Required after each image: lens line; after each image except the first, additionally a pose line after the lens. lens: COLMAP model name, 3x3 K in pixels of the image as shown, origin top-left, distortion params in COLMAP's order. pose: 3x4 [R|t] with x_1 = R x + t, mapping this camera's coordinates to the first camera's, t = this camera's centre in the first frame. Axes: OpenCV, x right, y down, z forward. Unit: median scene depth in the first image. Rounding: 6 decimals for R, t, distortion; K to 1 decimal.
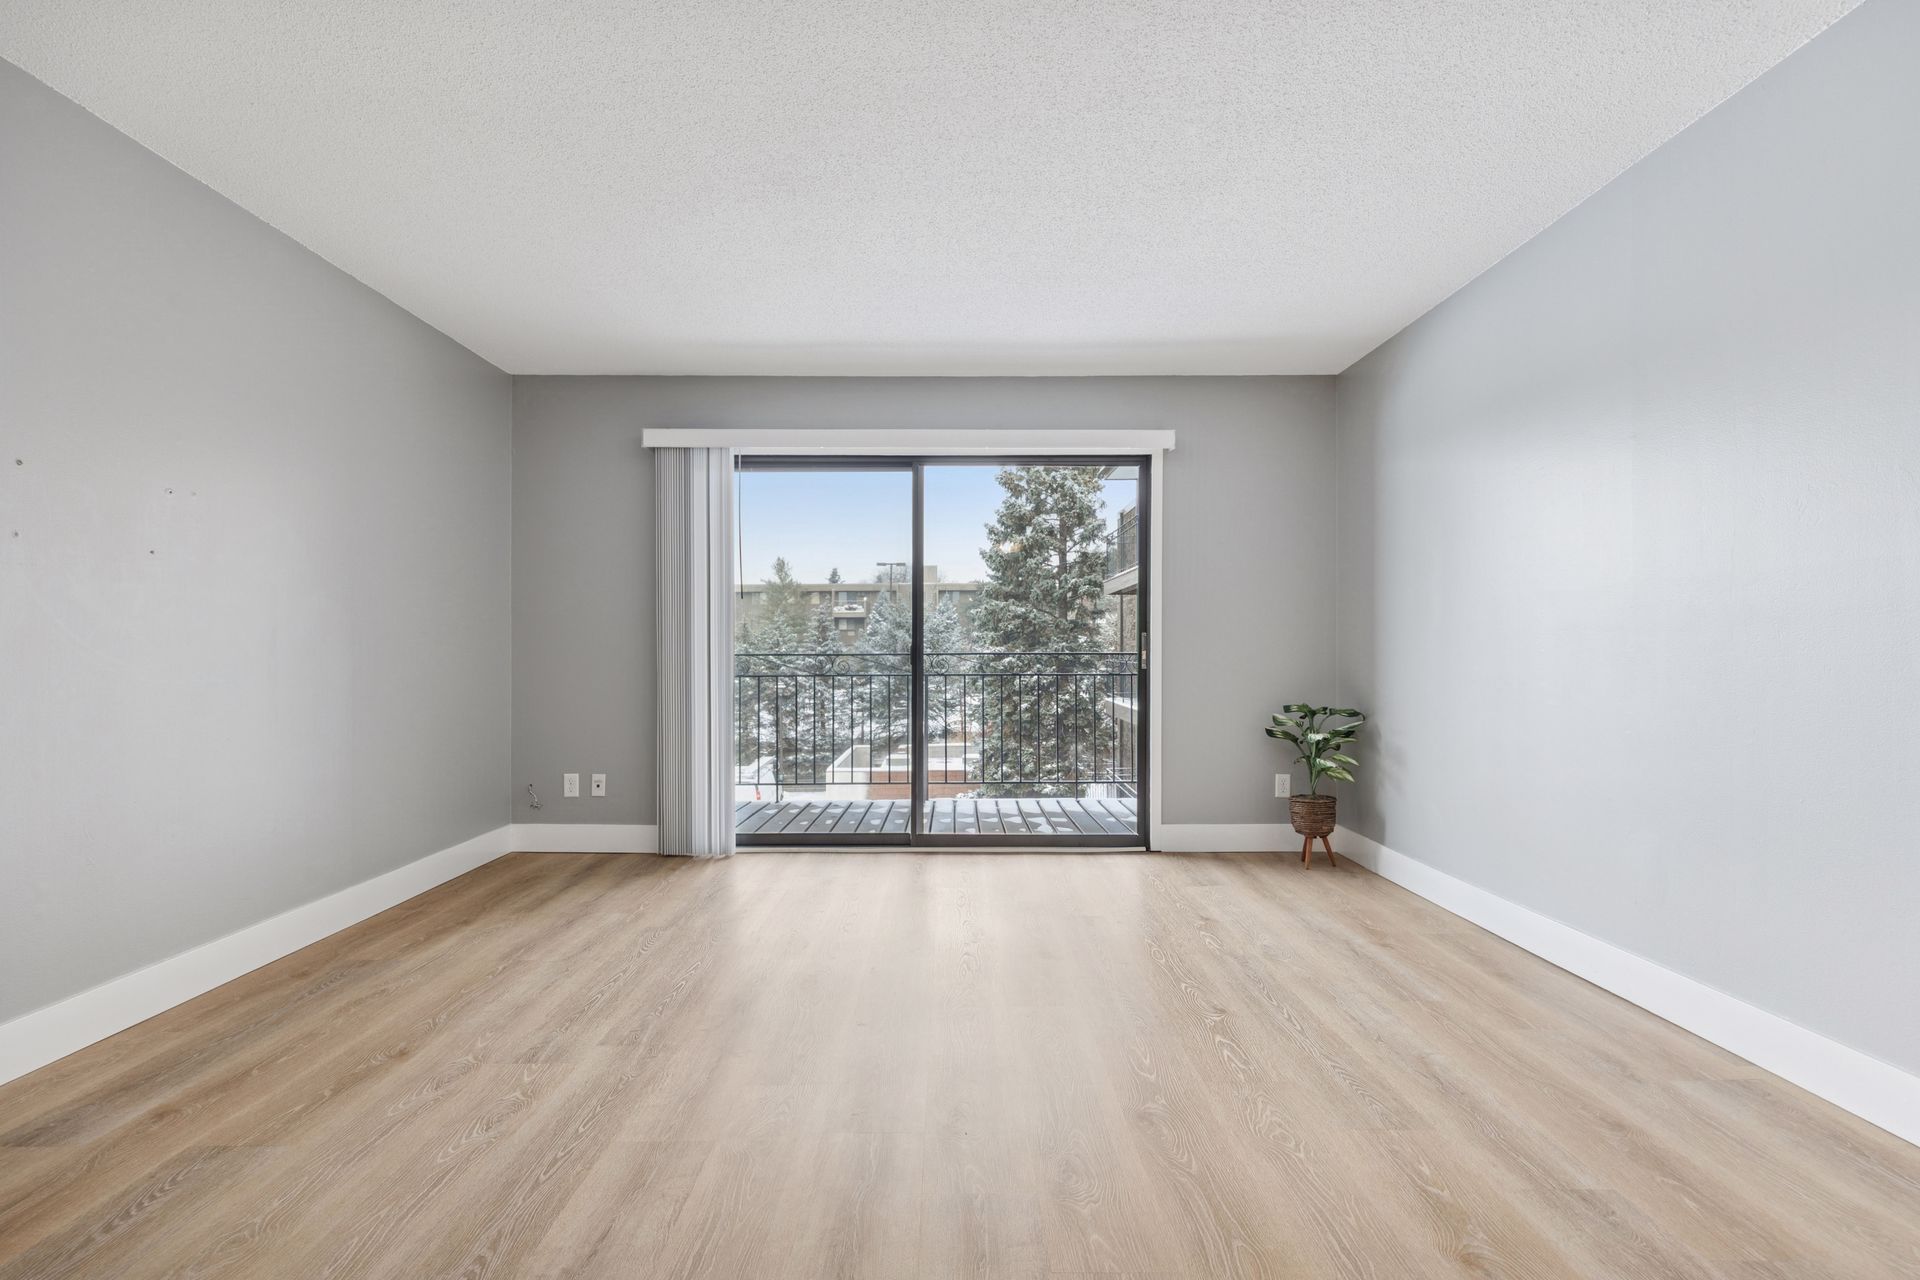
lens RADIAL K [[965.4, 0, 948.6], [0, 965.4, 651.7], [0, 0, 1]] dist [0.015537, 0.000761]
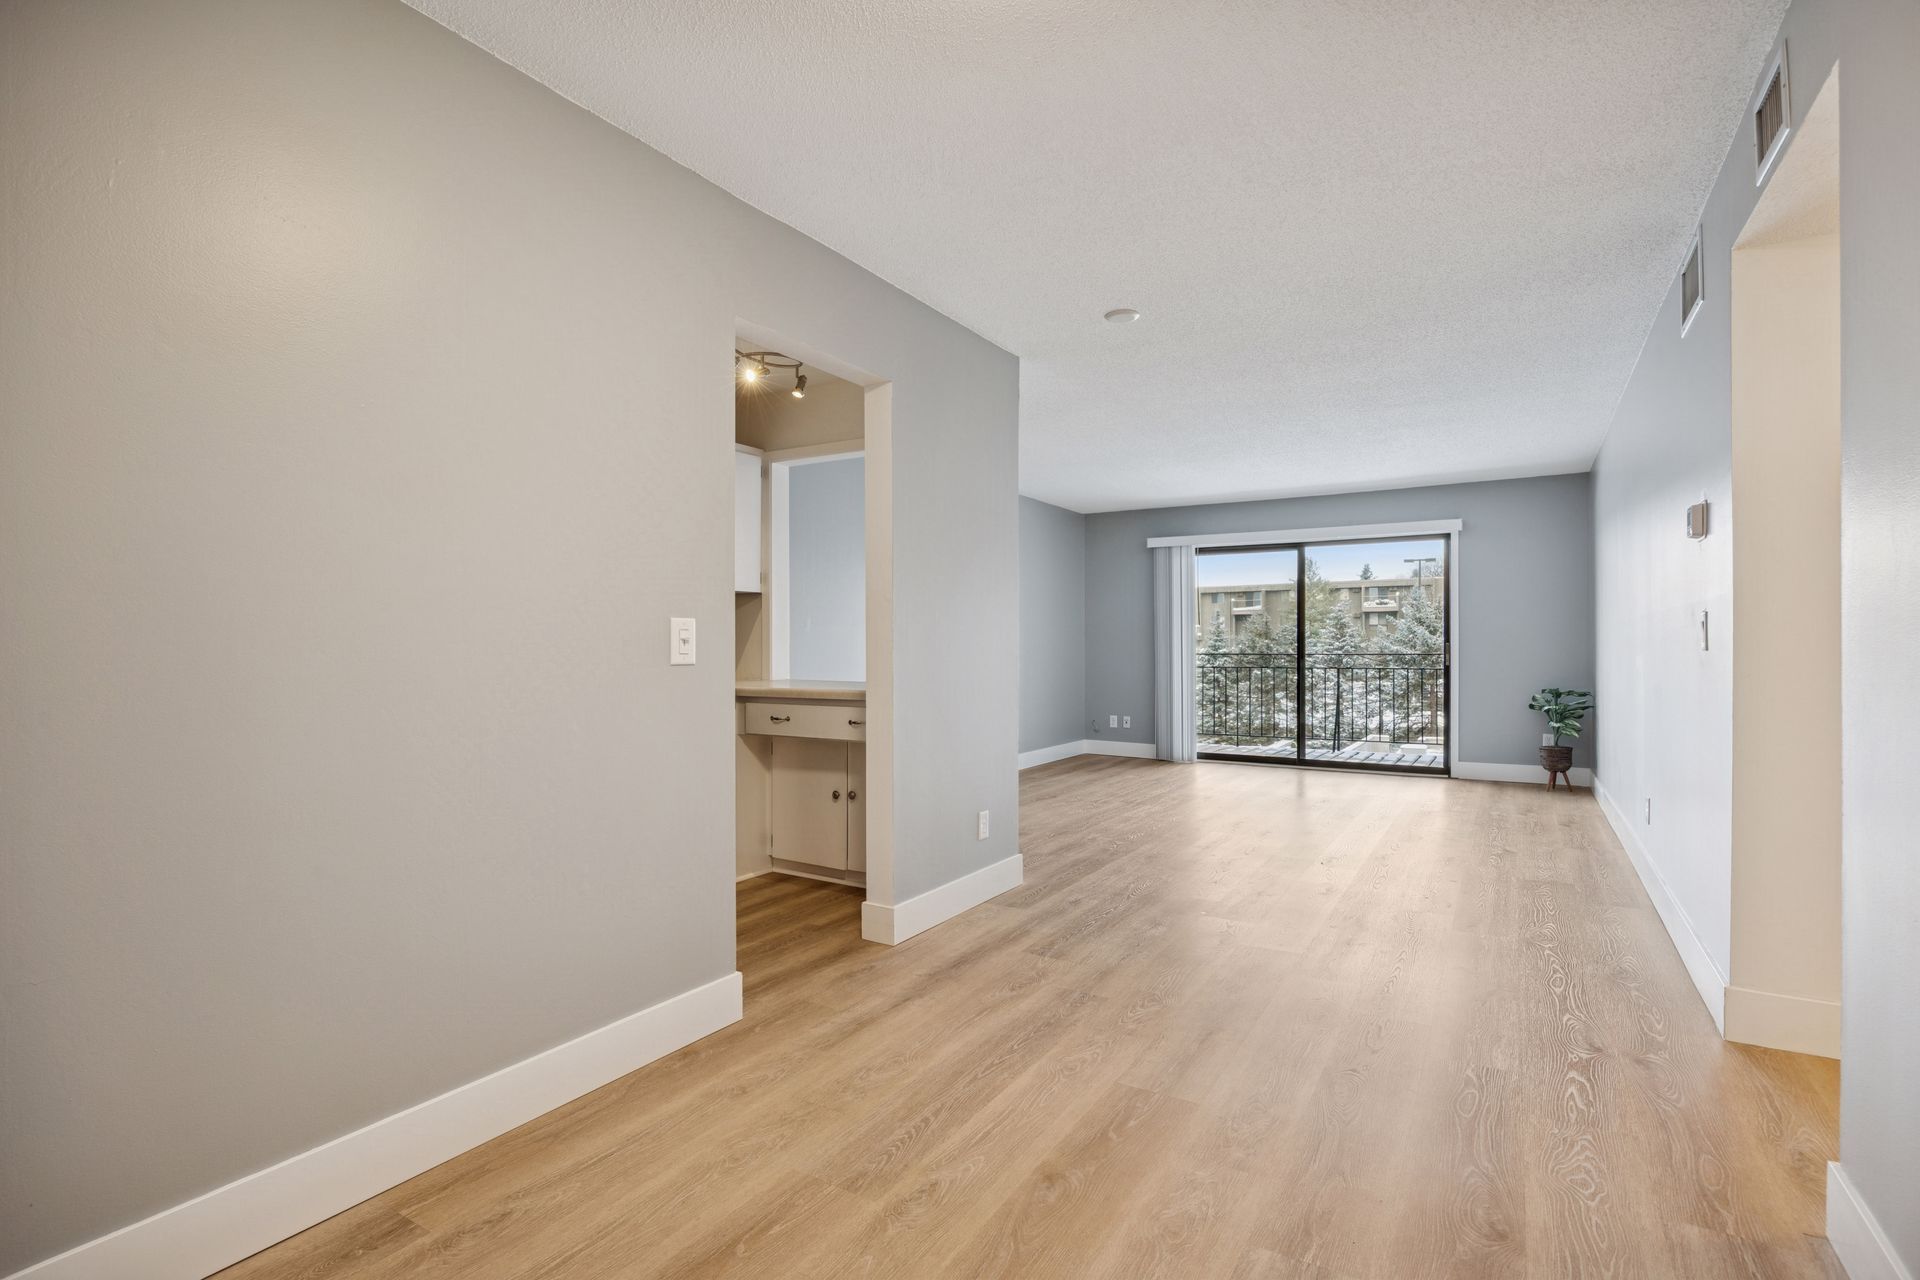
lens RADIAL K [[908.2, 0, 959.0], [0, 908.2, 647.2], [0, 0, 1]] dist [-0.000815, 0.000014]
pose [[0.850754, 0.000076, -0.525565, 0.313573], [0.001249, 0.999997, 0.002165, -0.016249], [0.525563, -0.002498, 0.850751, -0.734921]]
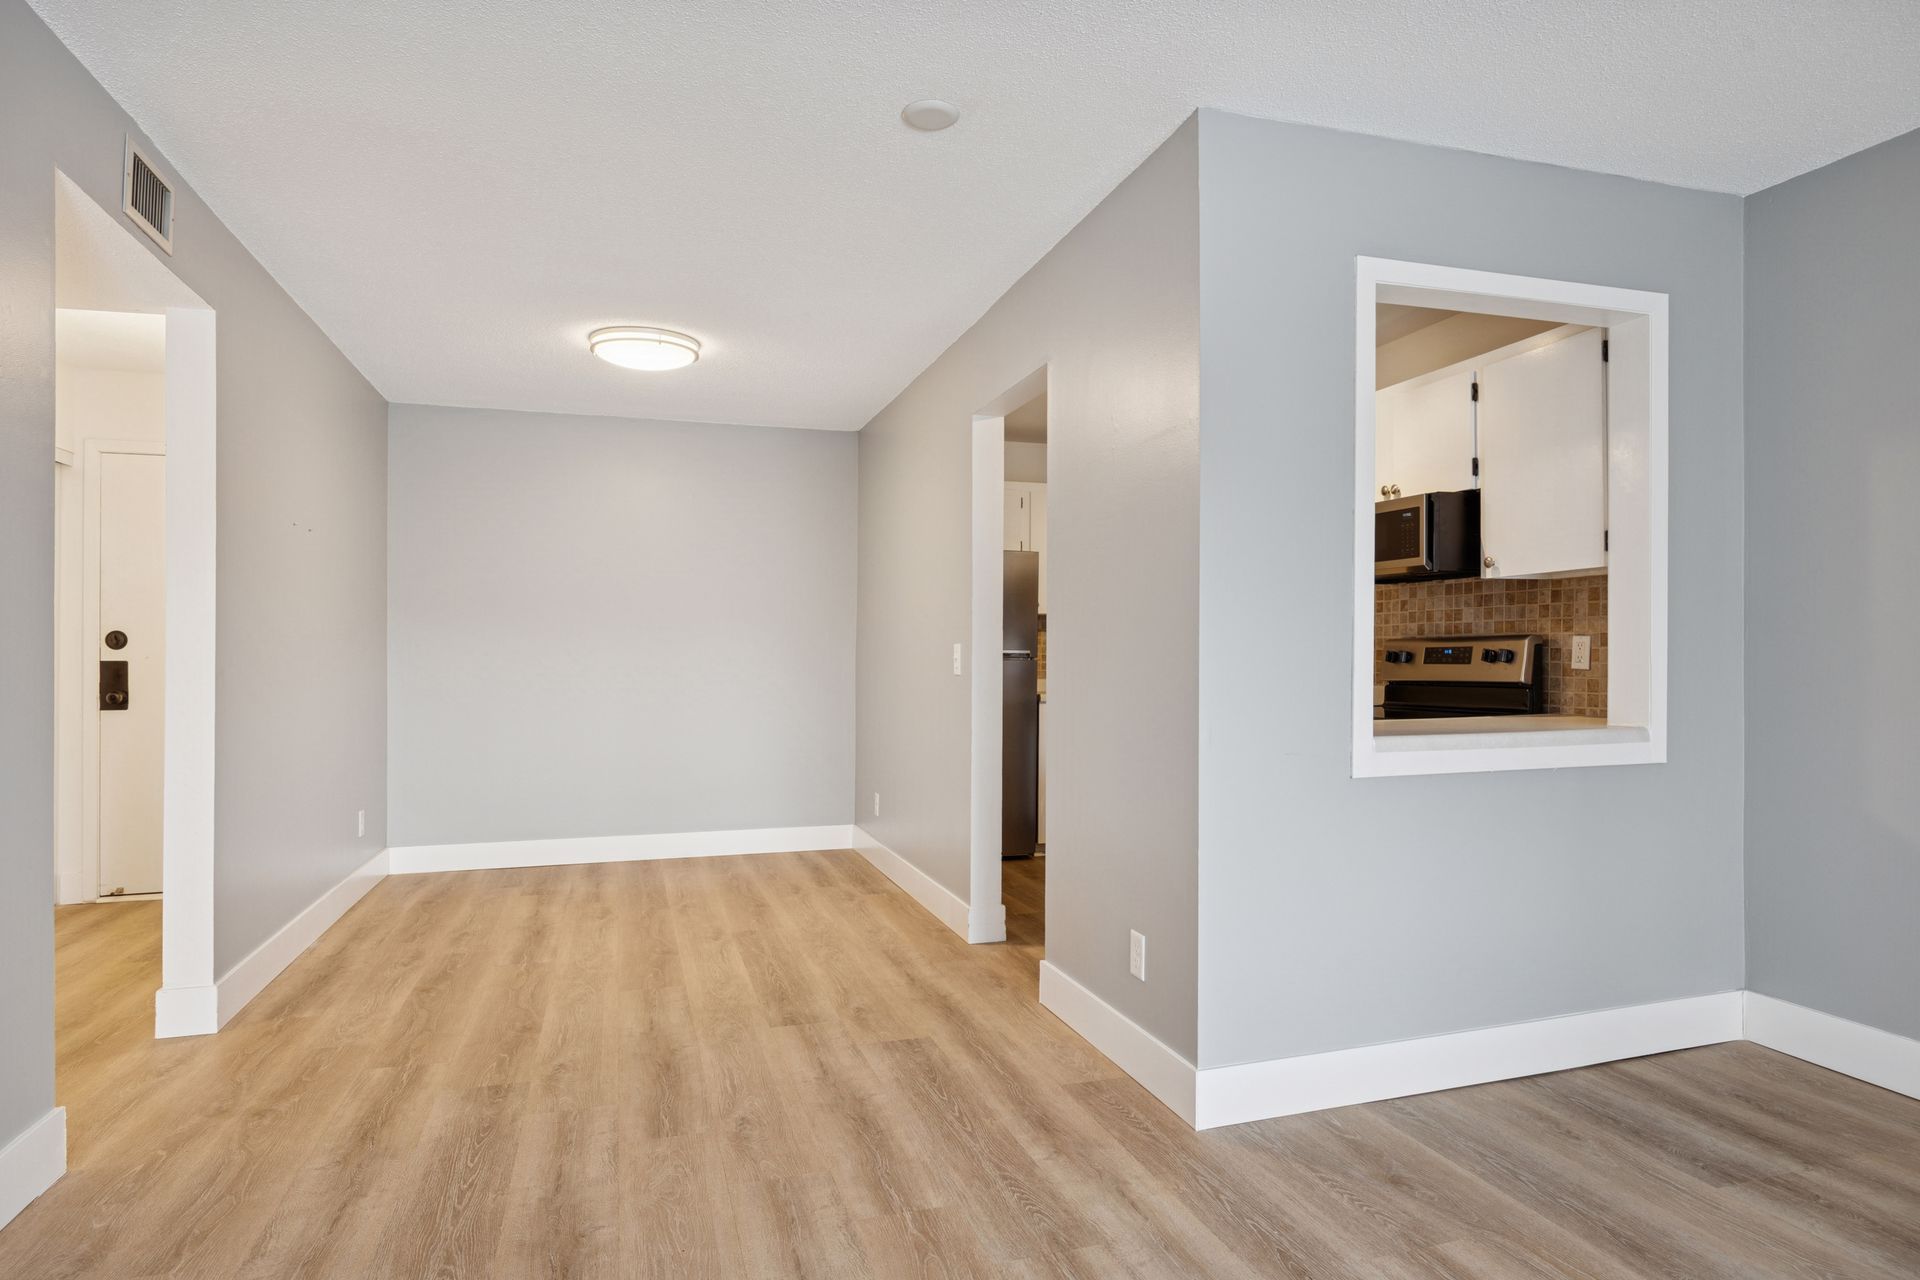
lens RADIAL K [[1090.7, 0, 961.1], [0, 1090.7, 659.5], [0, 0, 1]] dist [-0.002410, 0.000071]
pose [[-0.954706, 0.005696, -0.297495, 0.172644], [0.005131, 0.999983, 0.002680, -0.019640], [0.297506, 0.001032, -0.954719, 0.528946]]
